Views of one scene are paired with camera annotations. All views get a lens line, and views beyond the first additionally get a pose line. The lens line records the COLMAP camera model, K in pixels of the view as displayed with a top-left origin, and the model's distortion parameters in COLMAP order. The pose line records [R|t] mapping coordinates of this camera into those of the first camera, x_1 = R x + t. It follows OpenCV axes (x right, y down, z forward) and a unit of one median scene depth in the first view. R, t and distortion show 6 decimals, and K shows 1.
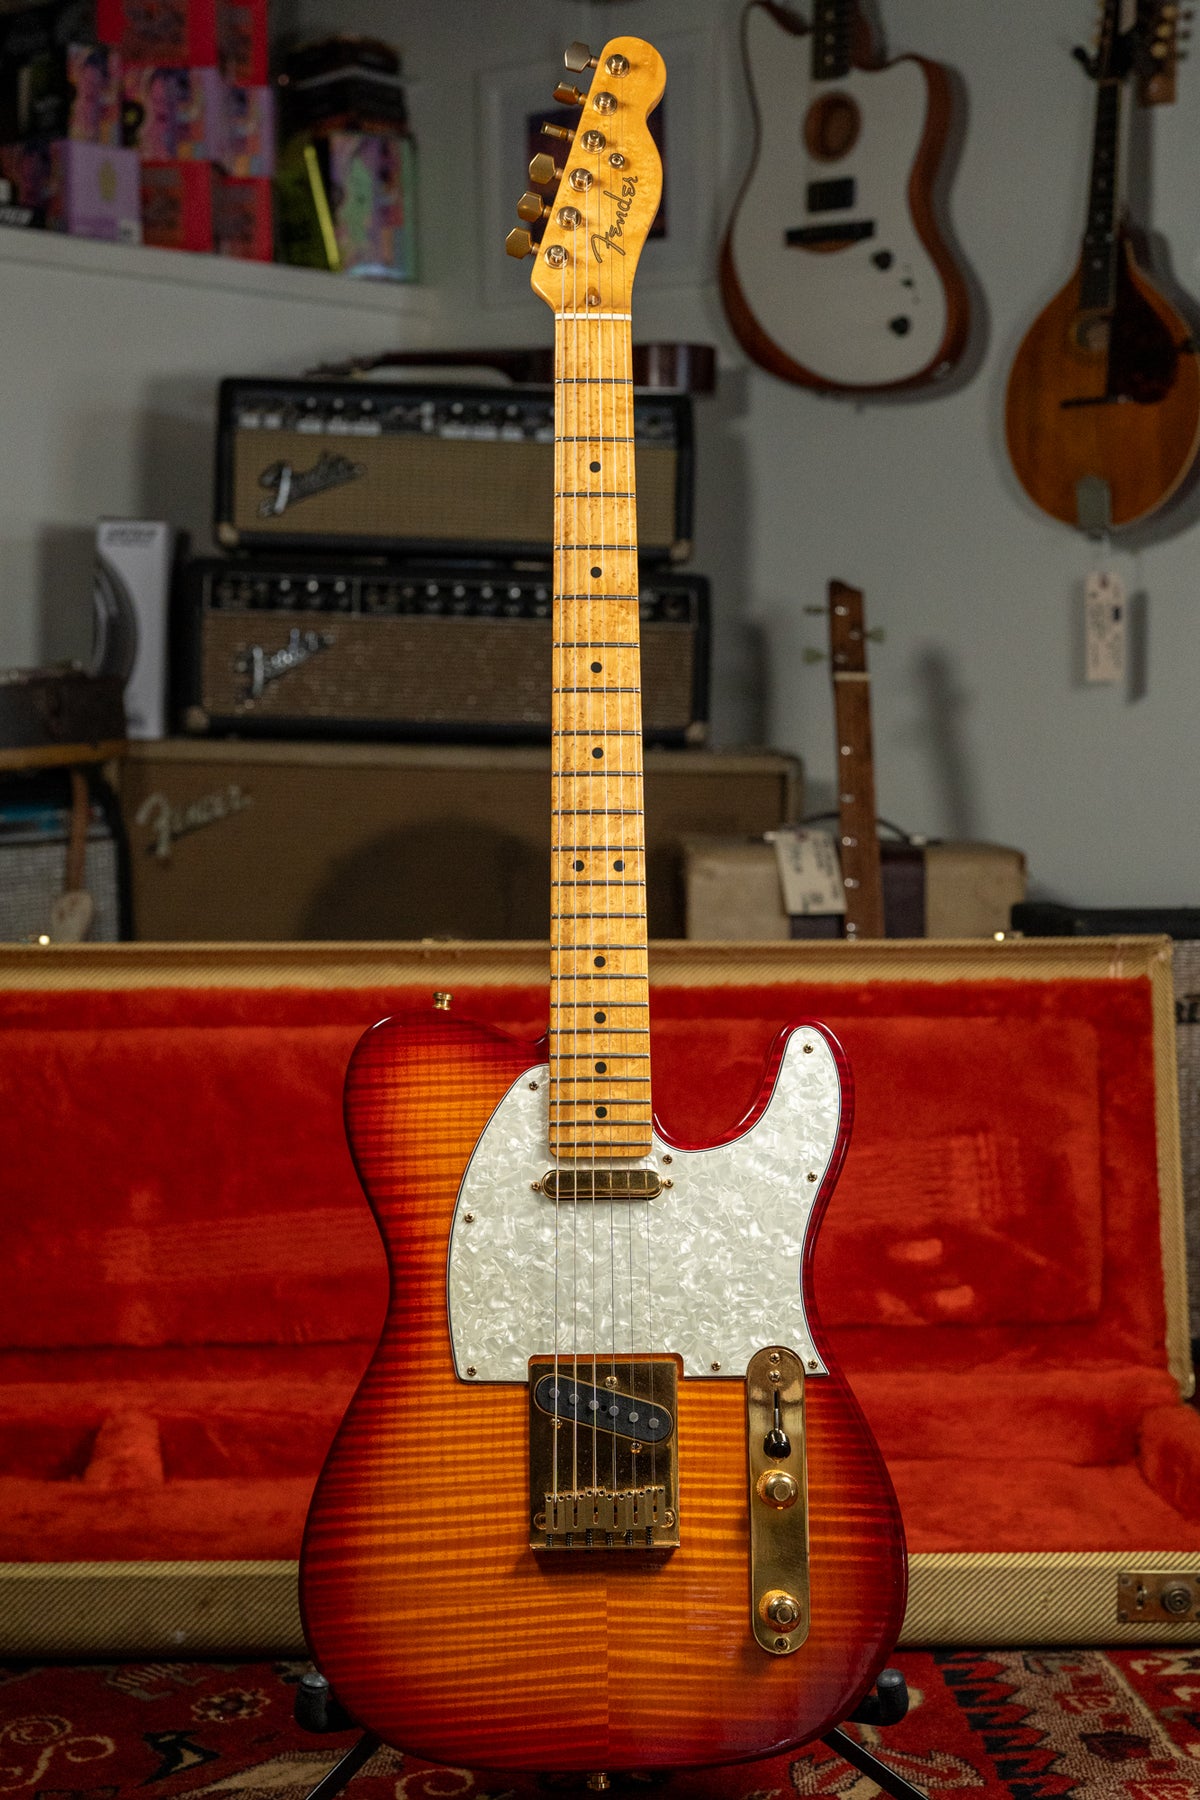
lens RADIAL K [[2690.8, 0, 629.6], [0, 2690.8, 894.9], [0, 0, 1]] dist [0.017561, 0.000000]
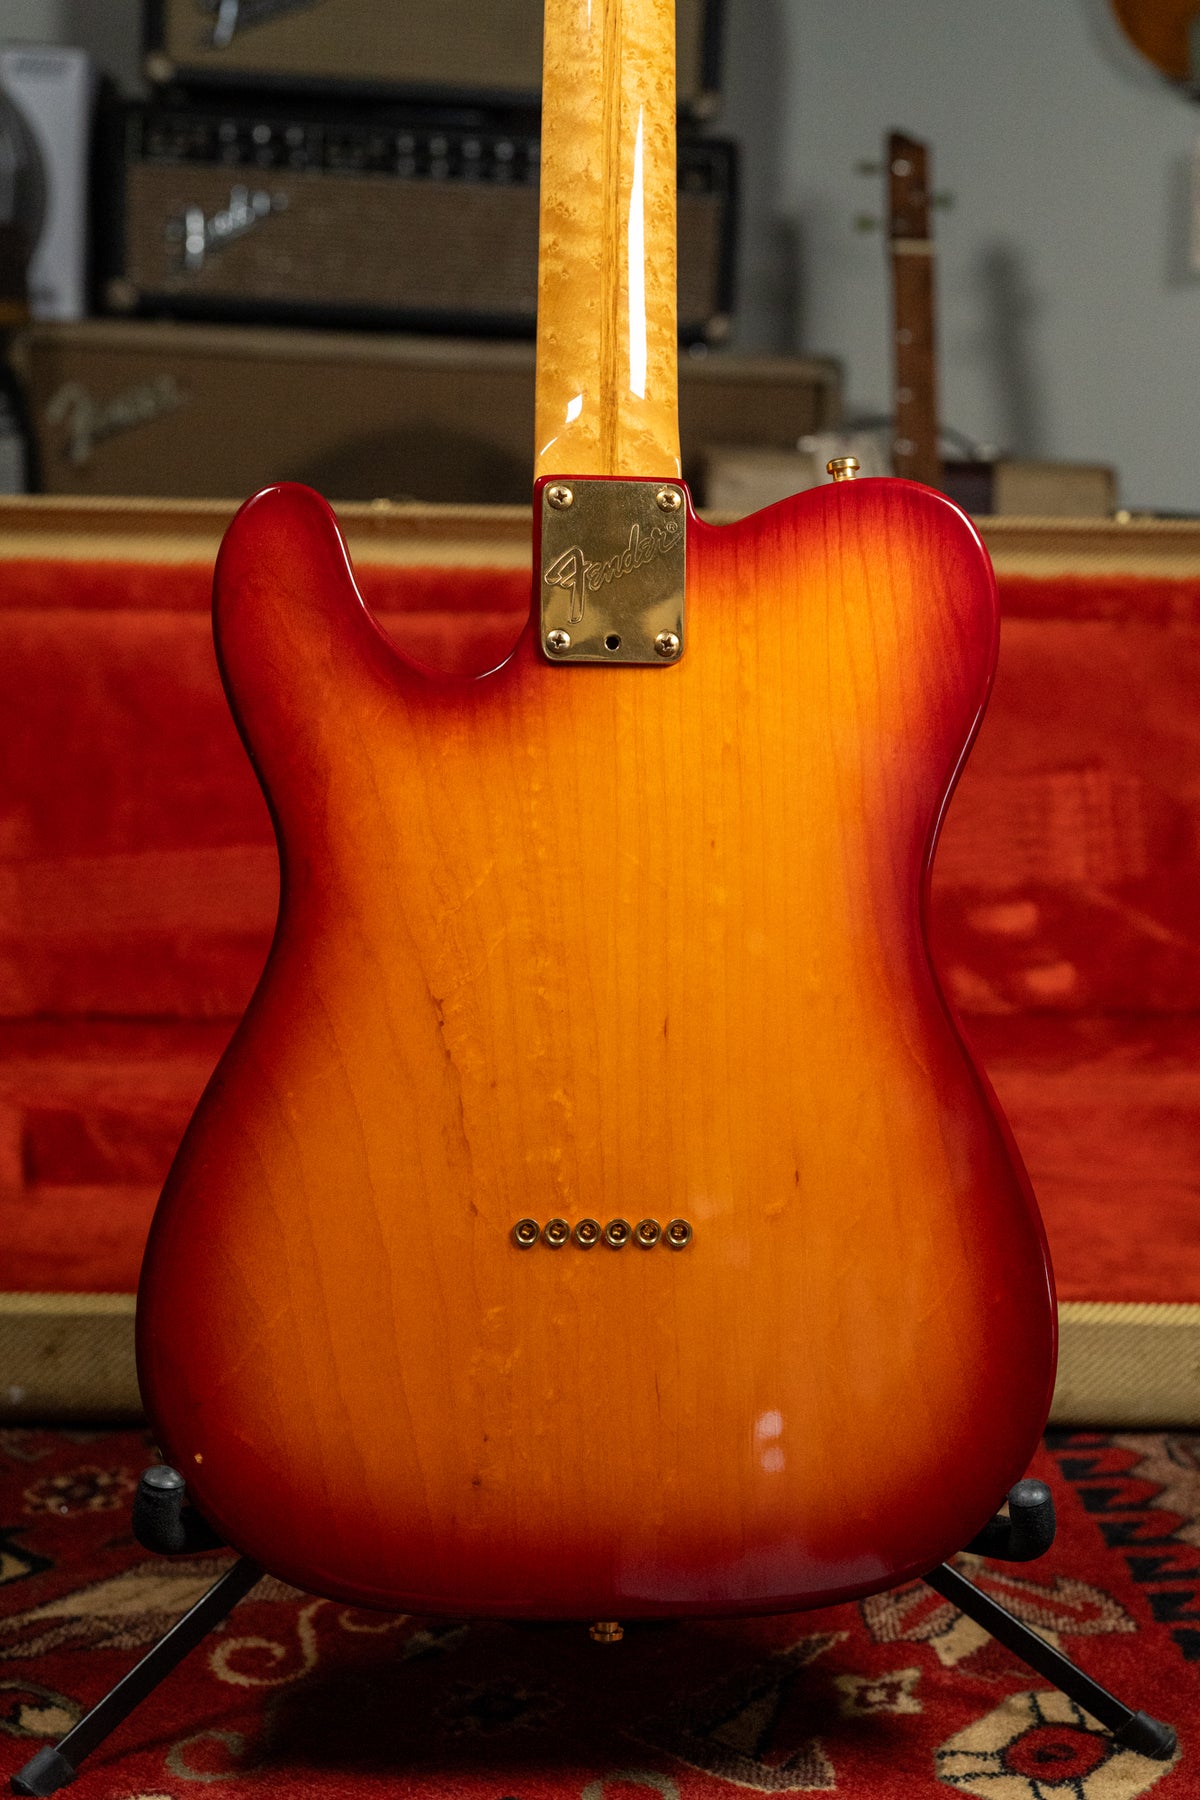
lens RADIAL K [[2690.8, 0, 604.4], [0, 2690.8, 893.7], [0, 0, 1]] dist [0.017561, 0.000000]
pose [[0.999798, 0.019520, -0.004751, -0.005530], [-0.018966, 0.995088, 0.097158, 0.052256], [0.006625, -0.097048, 0.995258, 0.226849]]
